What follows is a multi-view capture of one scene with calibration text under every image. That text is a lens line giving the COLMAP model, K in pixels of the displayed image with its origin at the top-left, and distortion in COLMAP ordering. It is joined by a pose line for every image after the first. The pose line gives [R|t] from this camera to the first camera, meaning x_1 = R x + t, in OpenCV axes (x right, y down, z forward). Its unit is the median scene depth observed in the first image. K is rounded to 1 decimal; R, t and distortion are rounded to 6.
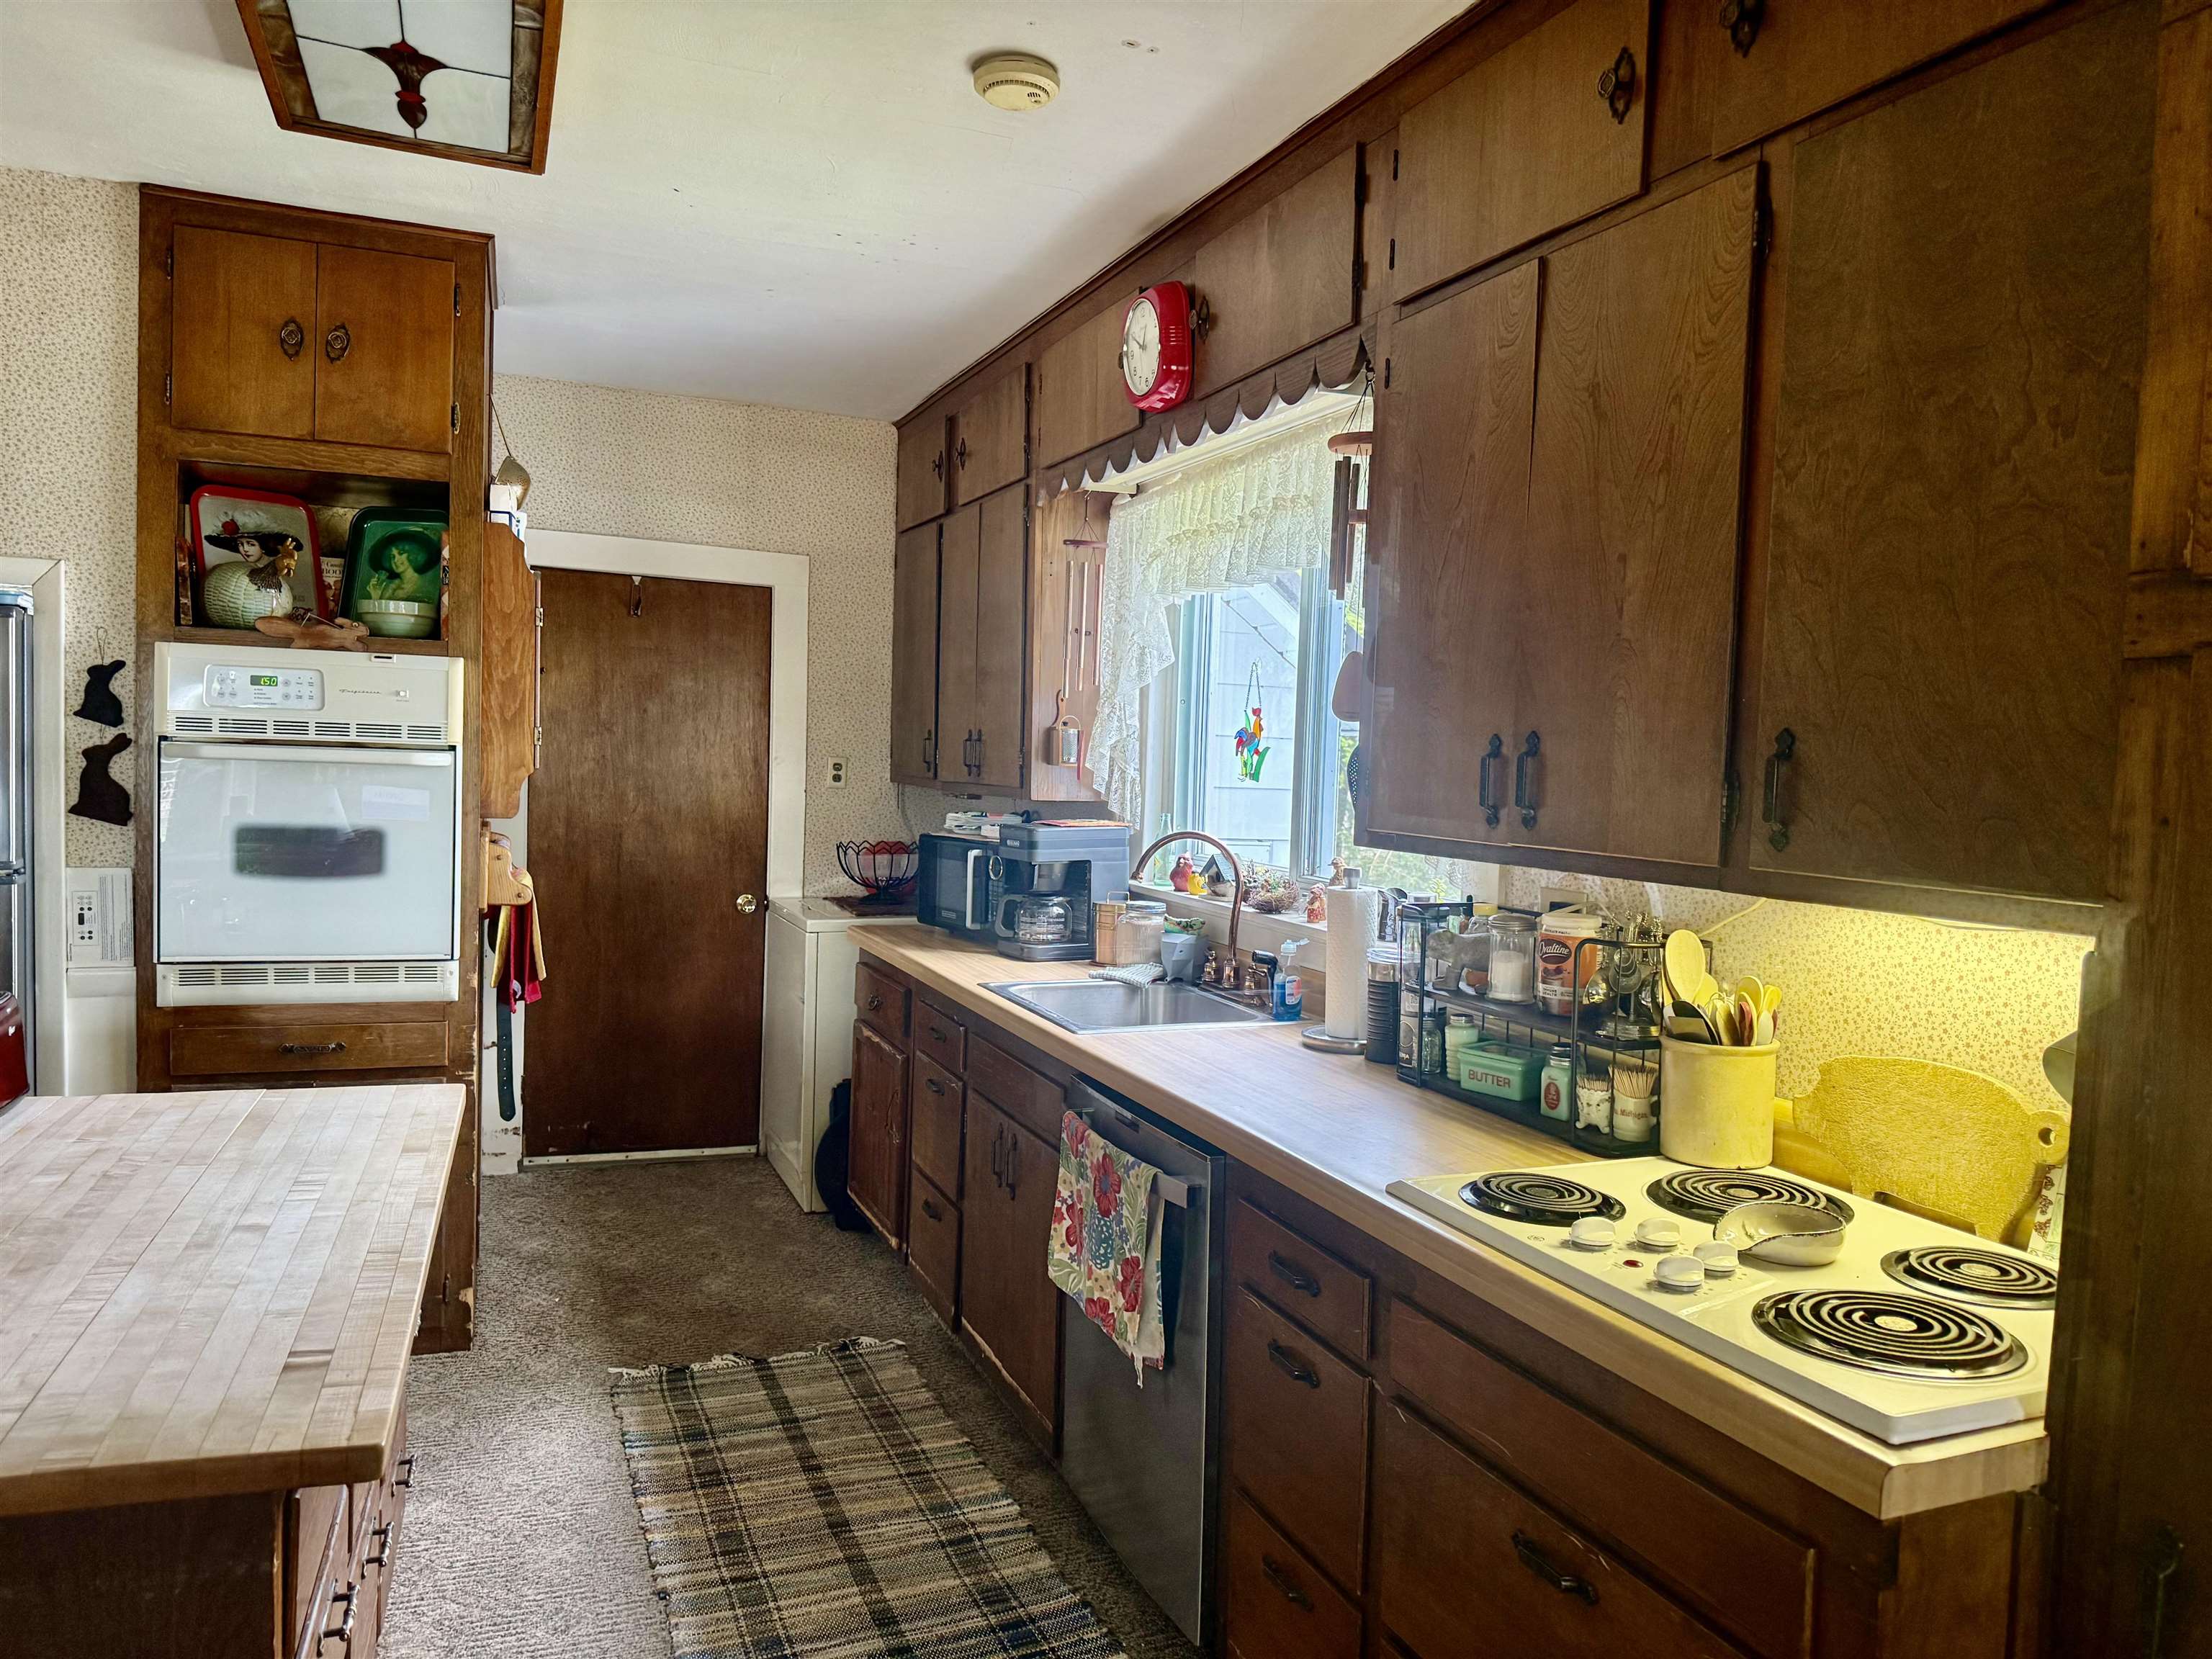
lens RADIAL K [[1553.1, 0, 1122.6], [0, 1553.1, 844.8], [0, 0, 1]] dist [0.049412, -0.055871]
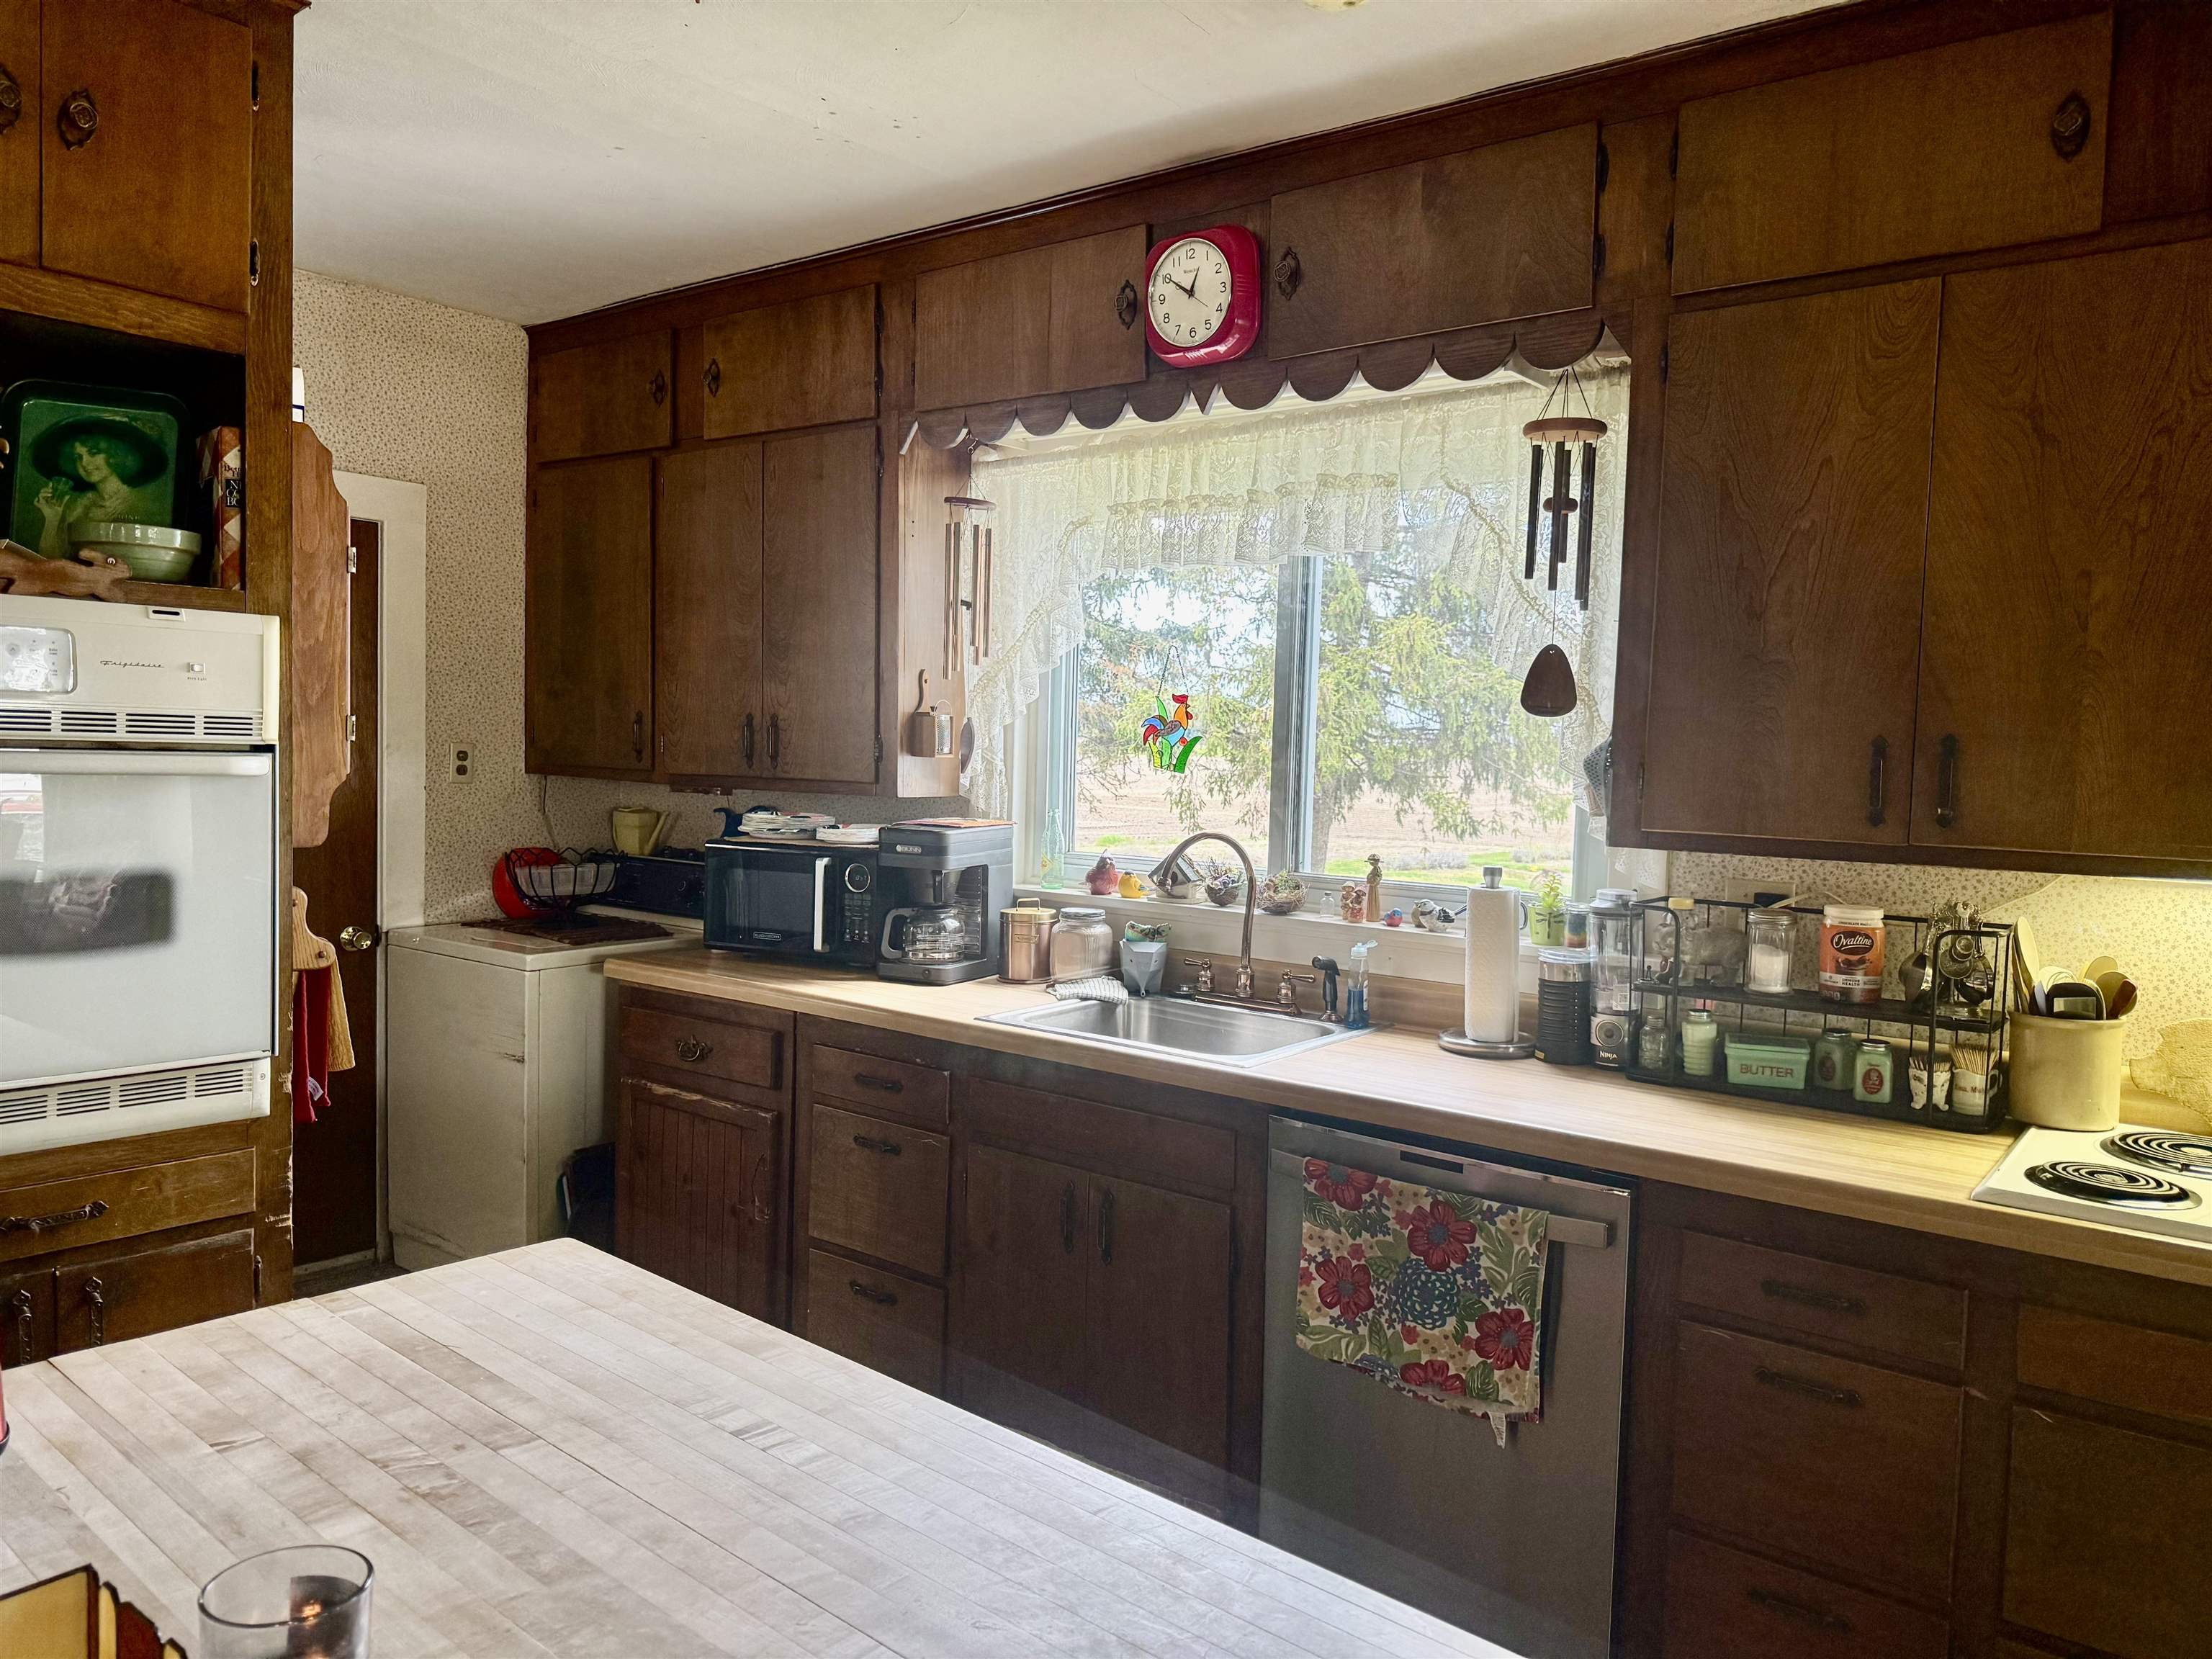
lens RADIAL K [[1553.1, 0, 1122.5], [0, 1553.1, 836.8], [0, 0, 1]] dist [0.049412, -0.055871]
pose [[0.869027, -0.038866, 0.493236, -0.451976], [0.030486, 0.999222, 0.025023, -0.029719], [-0.493825, -0.006709, 0.869535, 0.227246]]
